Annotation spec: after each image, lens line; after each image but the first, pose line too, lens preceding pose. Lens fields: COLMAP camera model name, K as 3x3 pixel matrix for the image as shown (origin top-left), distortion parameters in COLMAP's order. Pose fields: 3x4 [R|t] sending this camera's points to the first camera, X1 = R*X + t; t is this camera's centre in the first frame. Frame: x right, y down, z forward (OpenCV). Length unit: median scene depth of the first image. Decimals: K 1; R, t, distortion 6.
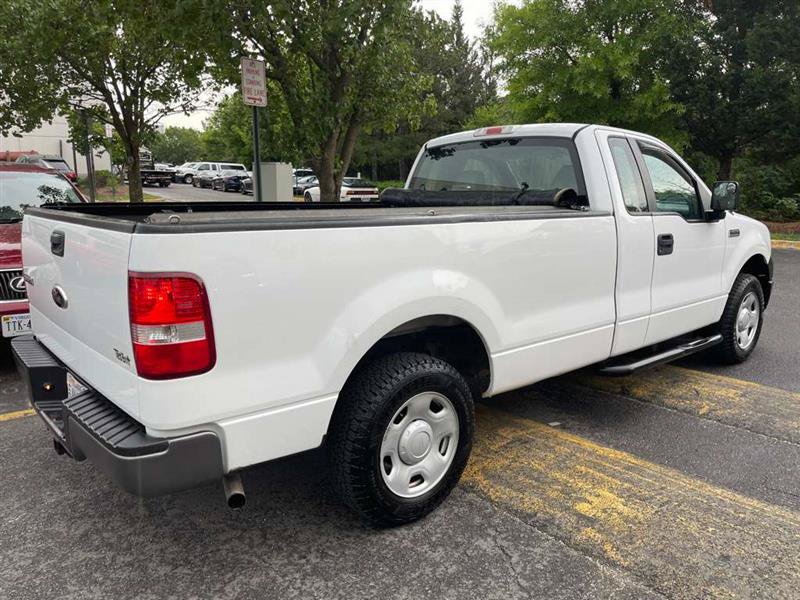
lens RADIAL K [[606.8, 0, 402.3], [0, 606.8, 303.8], [0, 0, 1]] dist [0.074833, -0.109872]
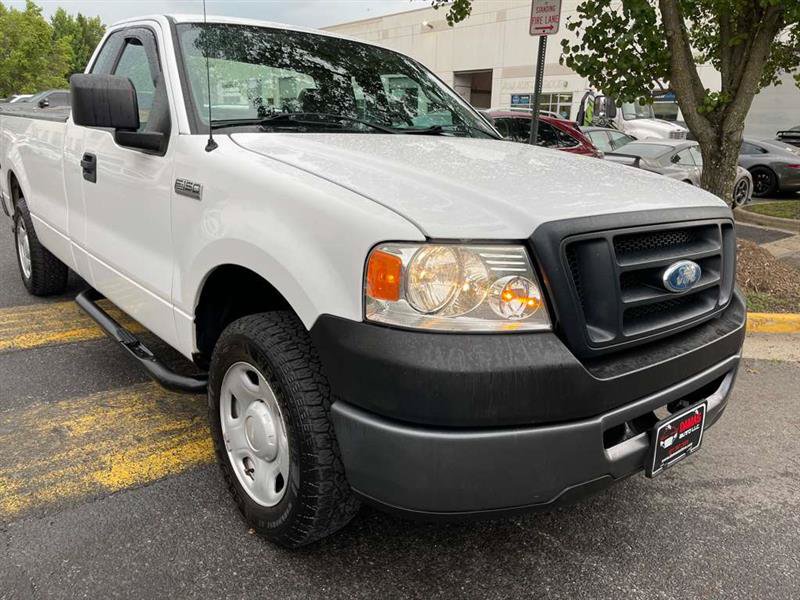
lens RADIAL K [[606.8, 0, 405.6], [0, 606.8, 296.1], [0, 0, 1]] dist [0.074833, -0.109872]
pose [[-0.013012, 0.256656, -0.966415, 1.275509], [-0.239911, 0.937464, 0.252197, -0.247519], [0.970708, 0.235135, 0.049376, 1.469193]]
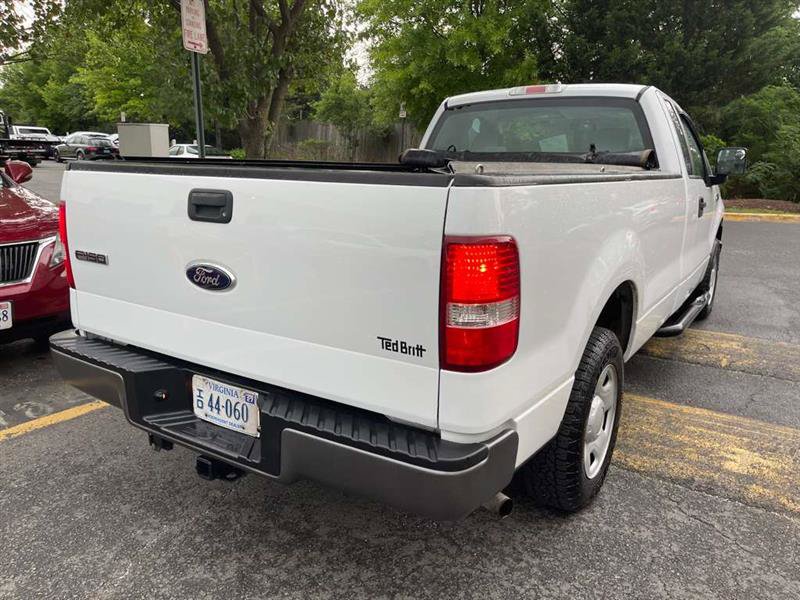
lens RADIAL K [[606.8, 0, 401.2], [0, 606.8, 303.1], [0, 0, 1]] dist [0.074833, -0.109872]
pose [[0.960592, -0.050321, 0.273371, -0.375319], [0.038828, 0.998126, 0.047294, -0.003465], [-0.275238, -0.034816, 0.960745, 0.142483]]
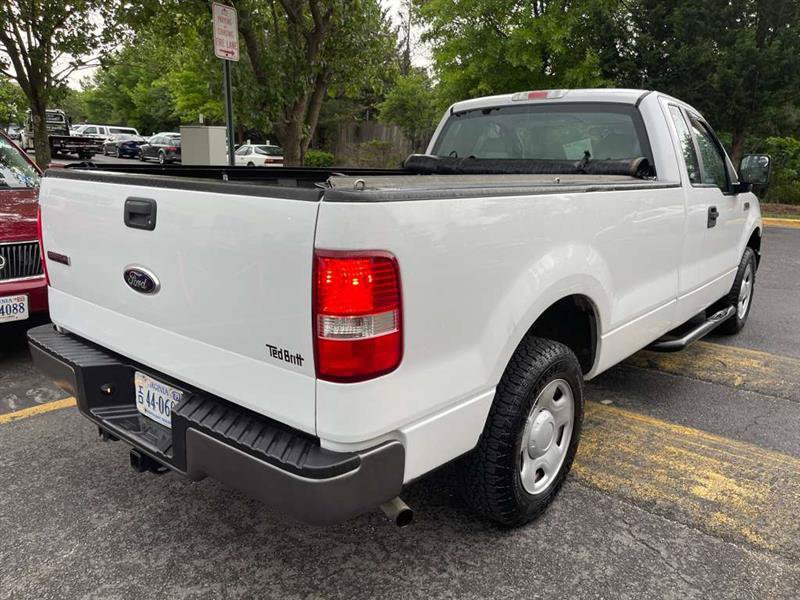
lens RADIAL K [[606.8, 0, 401.1], [0, 606.8, 303.2], [0, 0, 1]] dist [0.074833, -0.109872]
pose [[0.986781, -0.018951, 0.160948, -0.243874], [0.011840, 0.998916, 0.045024, -0.009129], [-0.161627, -0.042523, 0.985935, 0.103564]]
